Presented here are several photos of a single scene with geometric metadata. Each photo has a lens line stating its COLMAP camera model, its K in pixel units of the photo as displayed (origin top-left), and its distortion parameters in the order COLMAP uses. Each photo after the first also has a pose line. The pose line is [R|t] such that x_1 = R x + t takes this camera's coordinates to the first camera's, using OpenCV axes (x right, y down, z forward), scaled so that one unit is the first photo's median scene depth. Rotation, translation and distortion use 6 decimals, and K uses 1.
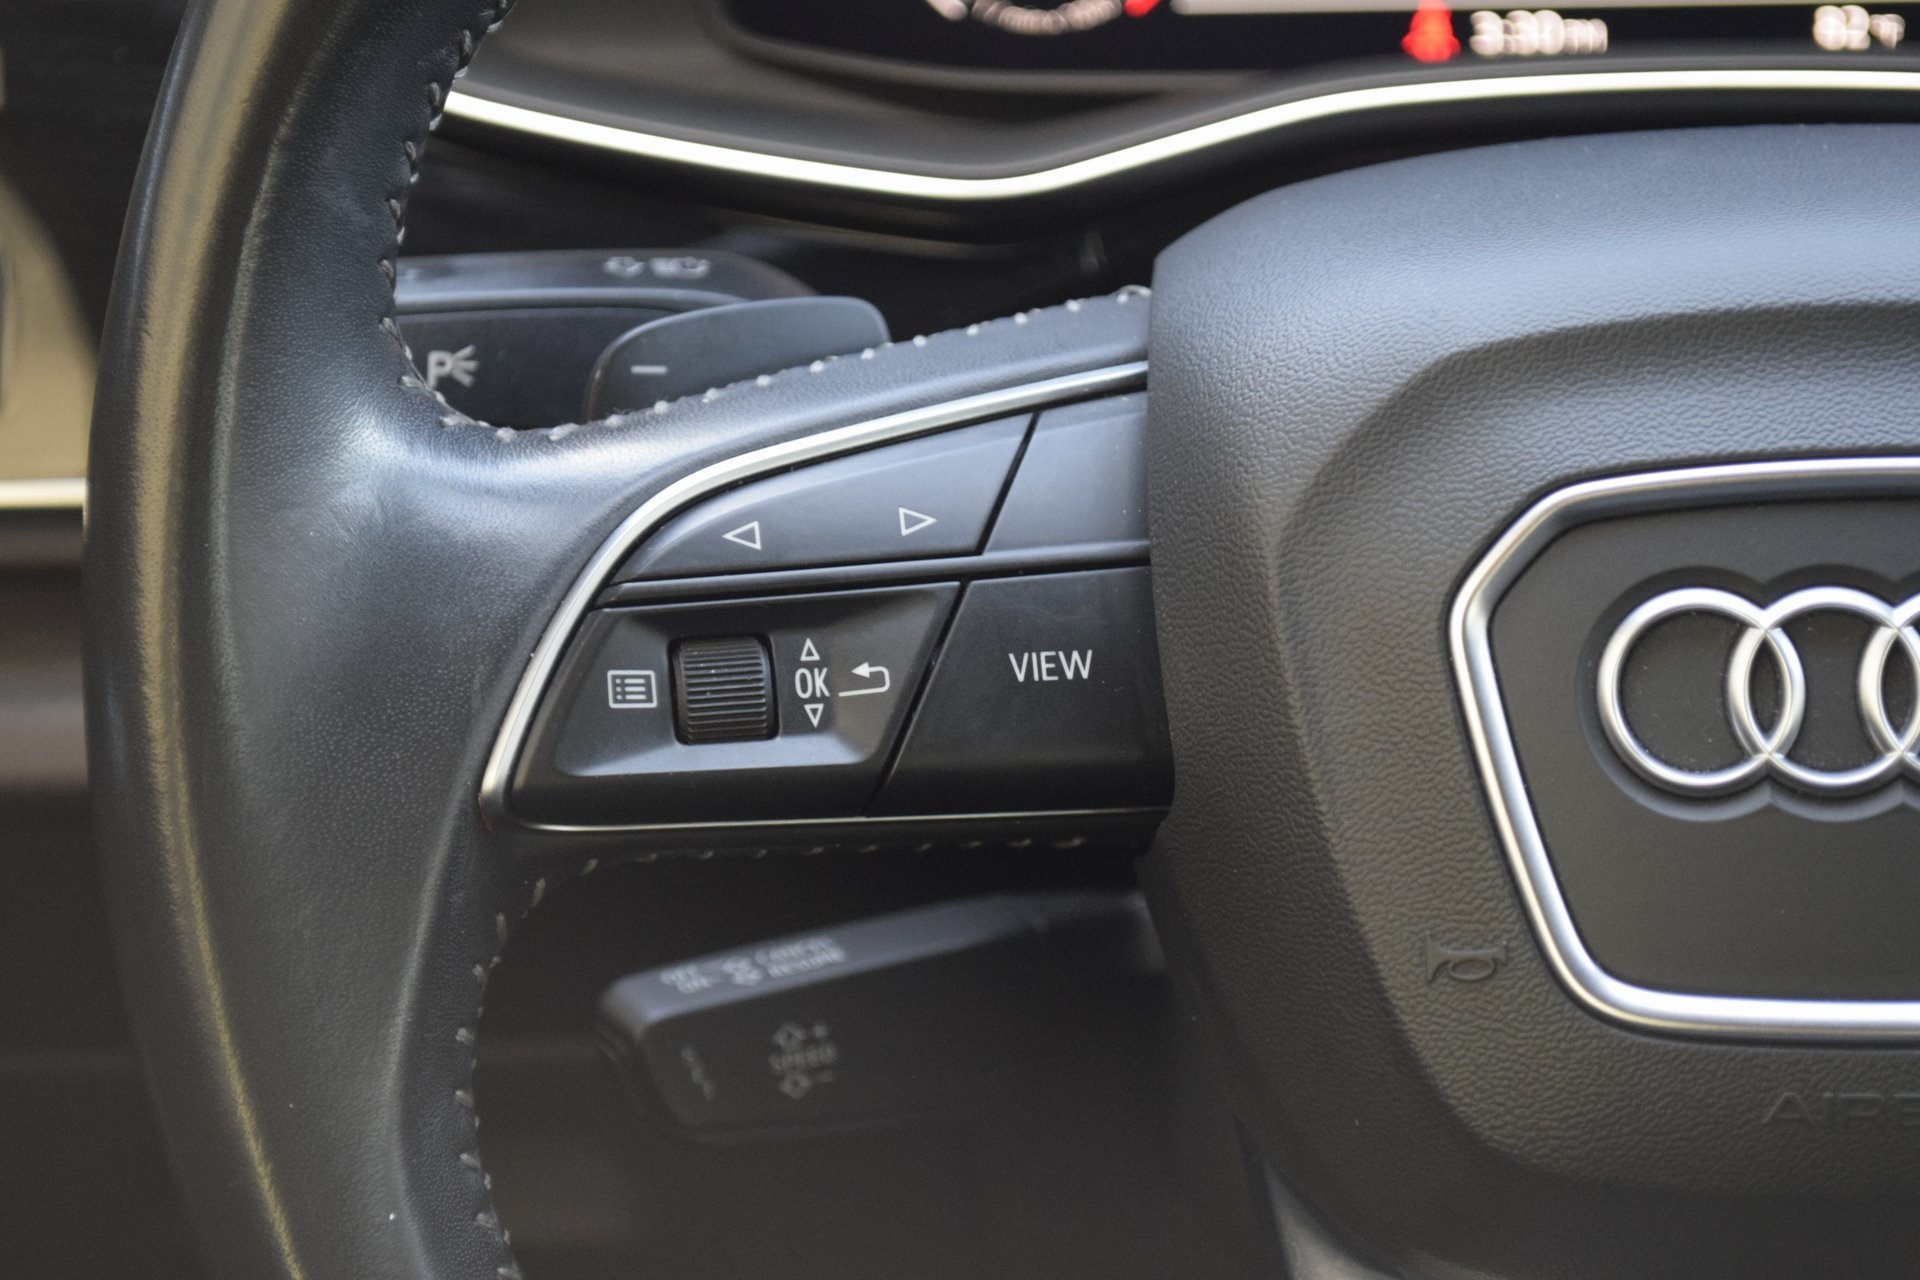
lens RADIAL K [[4253.4, 0, 958.2], [0, 4253.4, 637.6], [0, 0, 1]] dist [-0.114352, 0.000000]
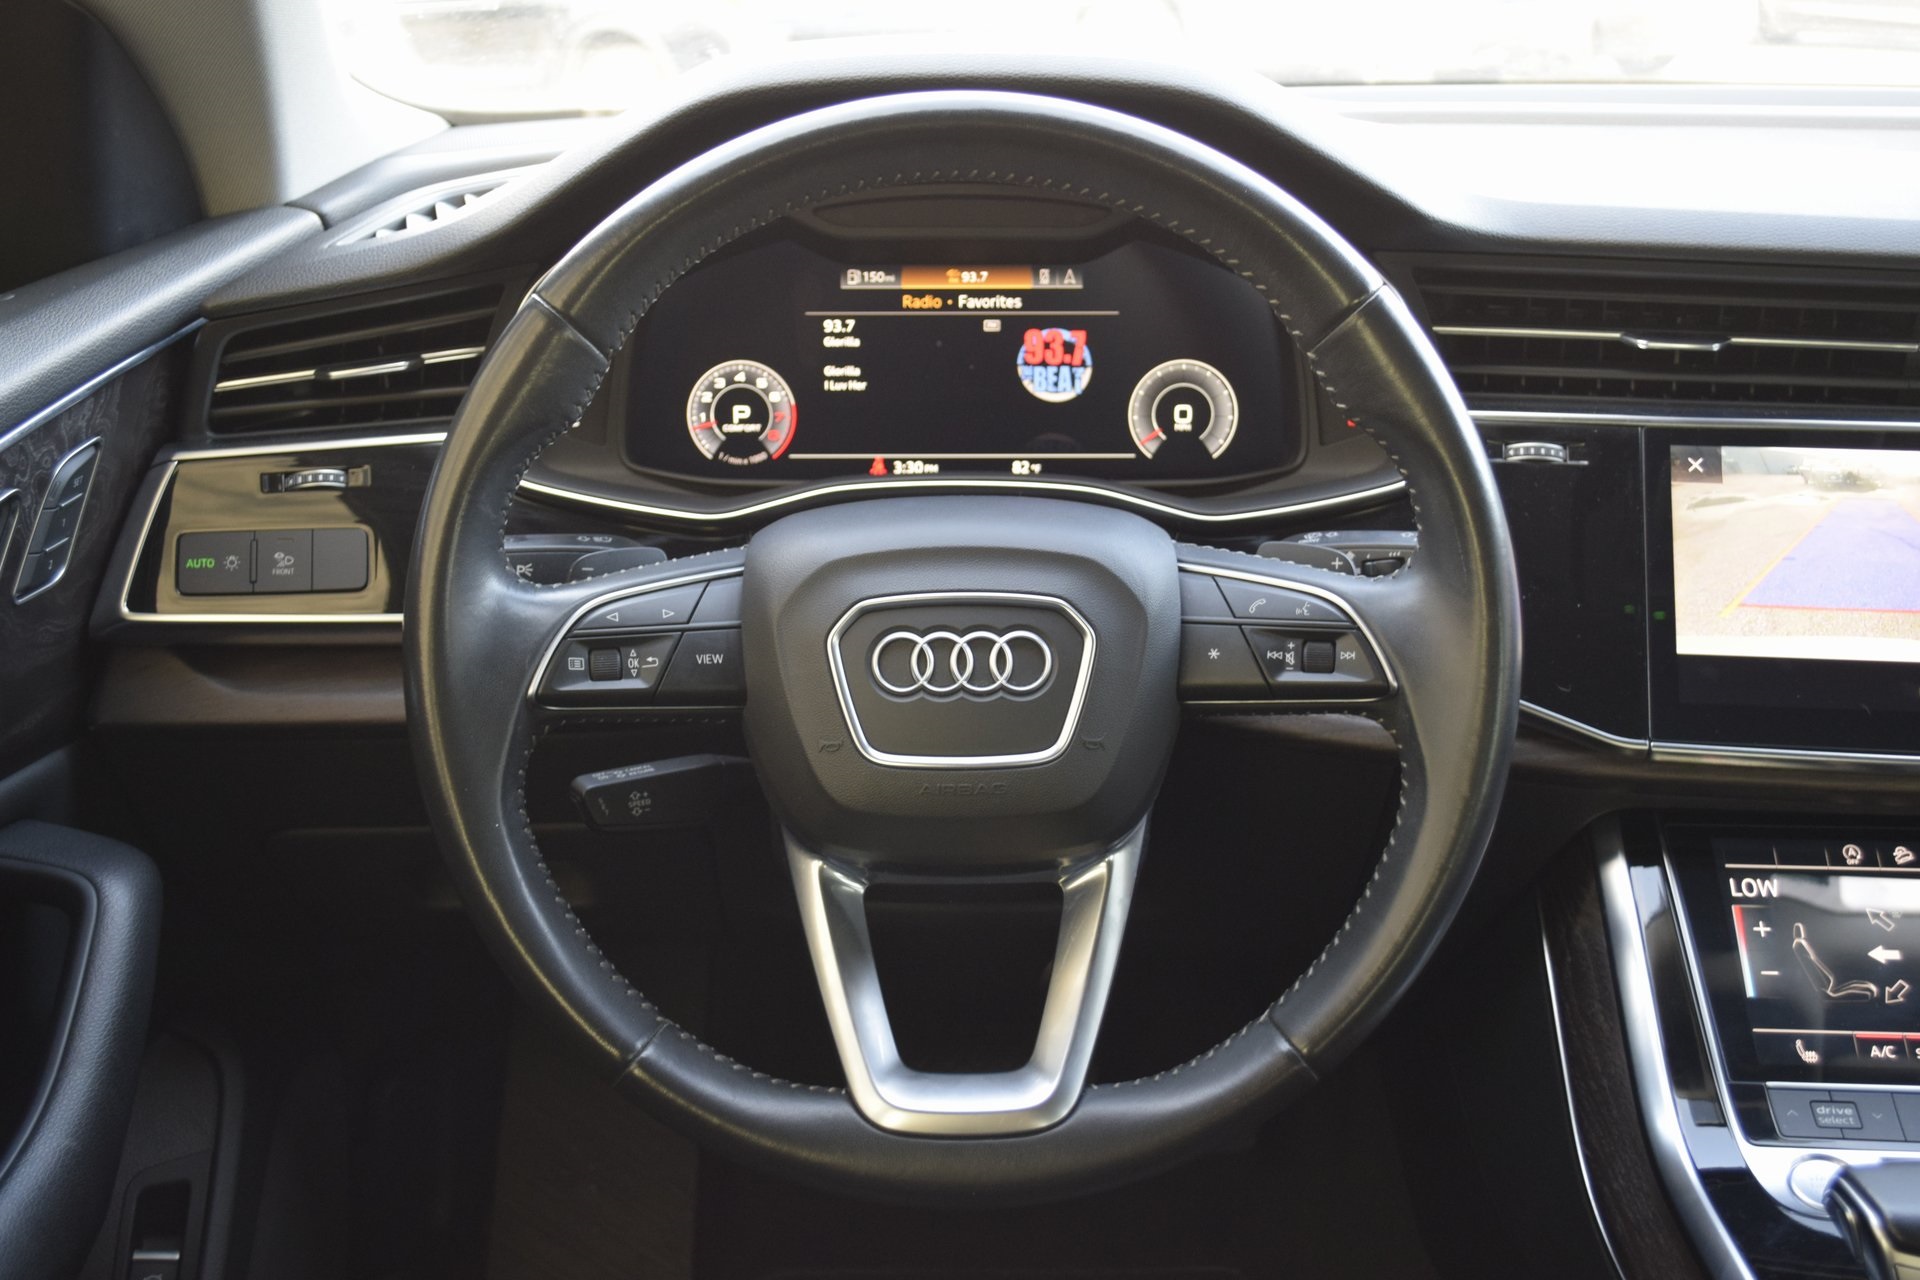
lens RADIAL K [[2150.7, 0, 937.2], [0, 2150.7, 626.4], [0, 0, 1]] dist [-0.015585, 0.000000]
pose [[0.998450, 0.008947, 0.054936, 0.103445], [-0.004877, 0.997262, -0.073783, 0.100325], [-0.055446, 0.073400, 0.995760, -0.617536]]
